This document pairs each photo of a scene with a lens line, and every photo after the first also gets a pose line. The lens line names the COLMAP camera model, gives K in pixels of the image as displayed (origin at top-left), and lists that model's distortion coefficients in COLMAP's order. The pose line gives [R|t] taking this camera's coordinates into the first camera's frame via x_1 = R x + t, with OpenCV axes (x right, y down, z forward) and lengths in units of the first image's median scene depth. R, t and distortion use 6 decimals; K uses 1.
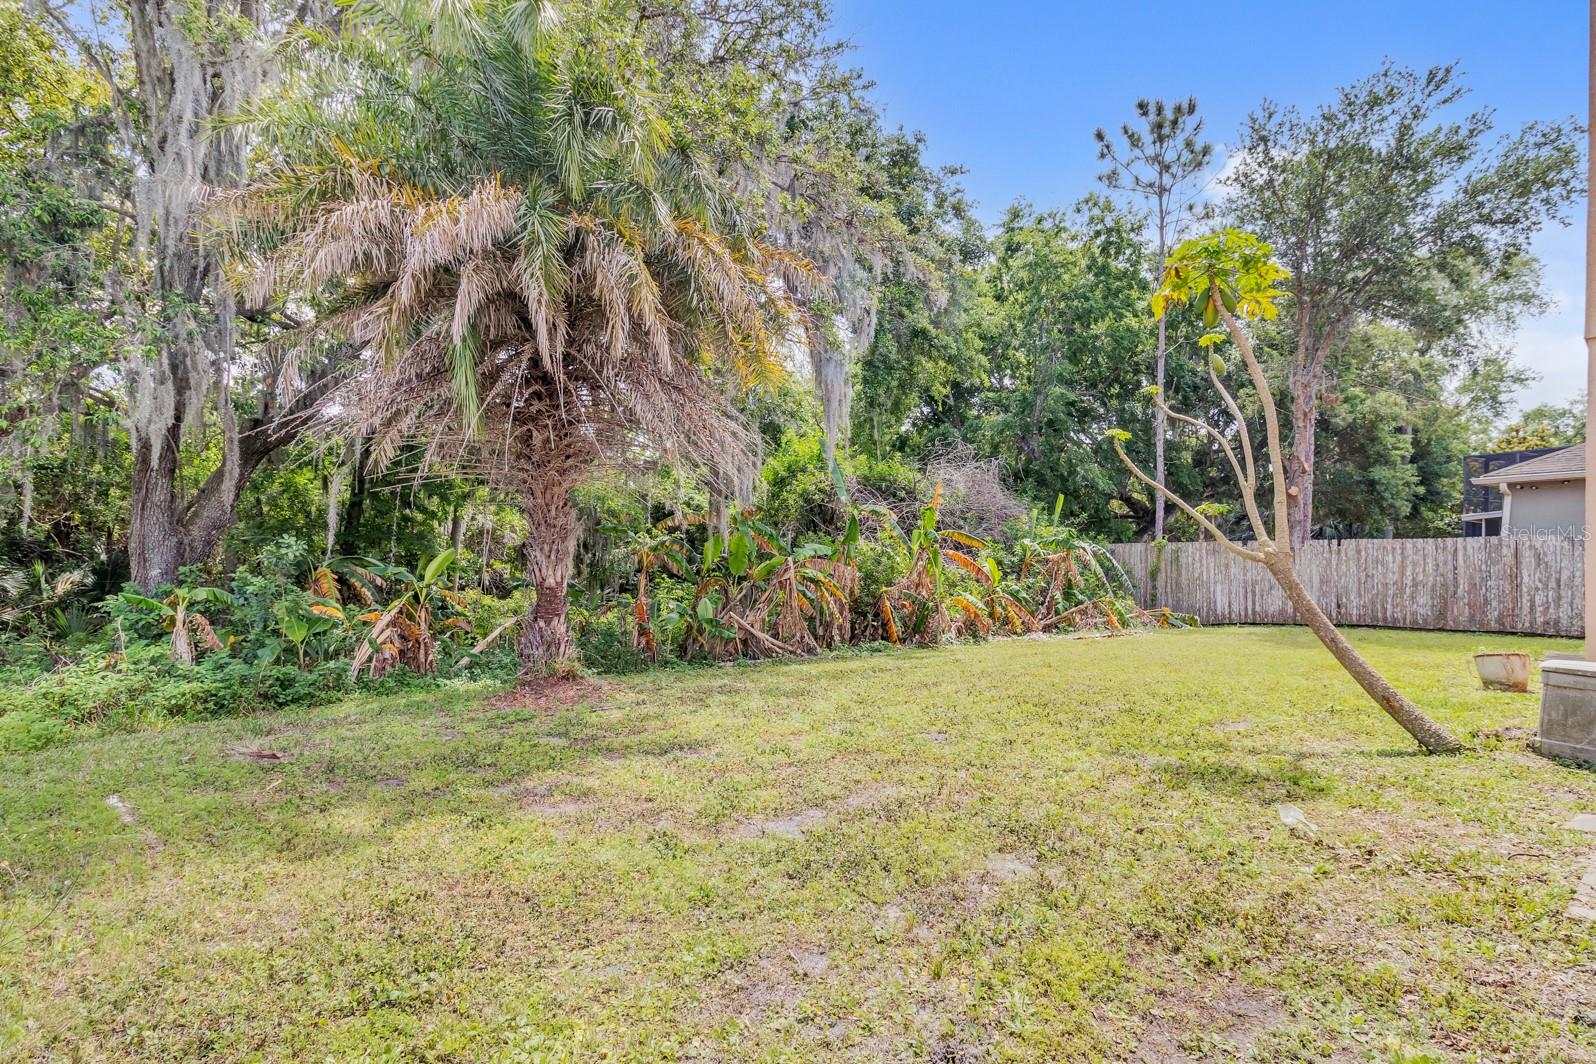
lens RADIAL K [[777.9, 0, 802.4], [0, 777.9, 527.4], [0, 0, 1]] dist [0.000857, -0.000856]
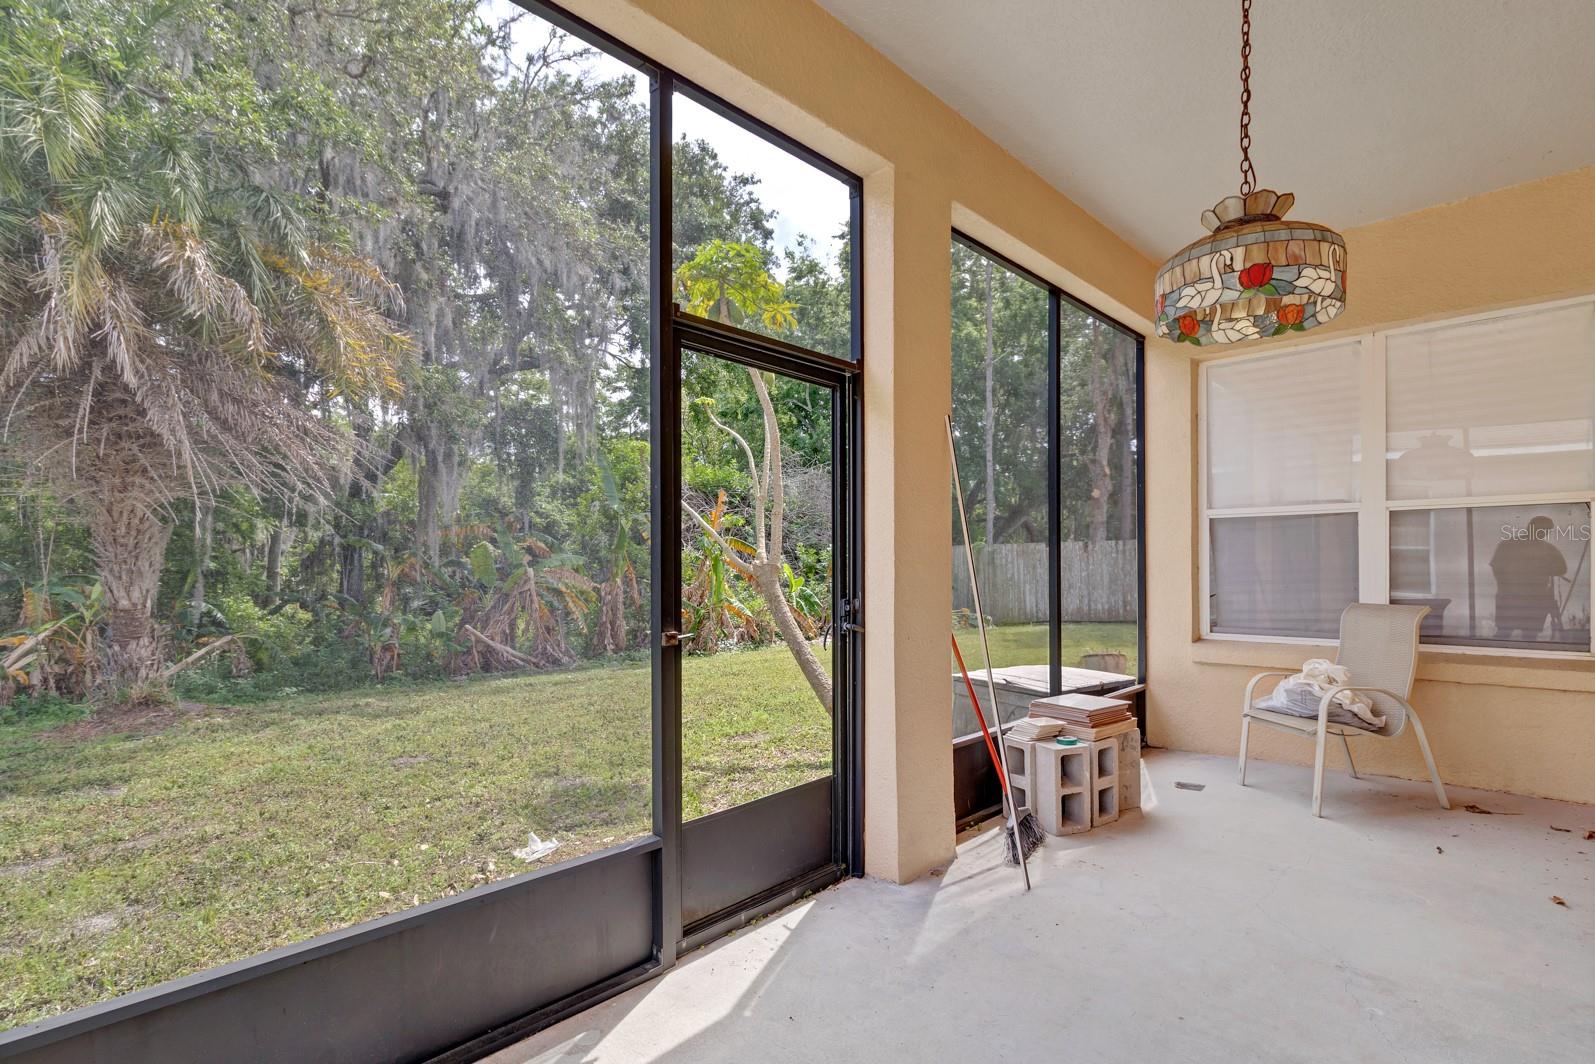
lens RADIAL K [[777.4, 0, 801.9], [0, 777.4, 527.4], [0, 0, 1]] dist [0.000857, -0.000856]
pose [[0.995603, -0.012825, 0.092795, 0.236806], [0.013168, 0.999909, -0.003088, -0.005521], [-0.092747, 0.004296, 0.995680, -0.014630]]
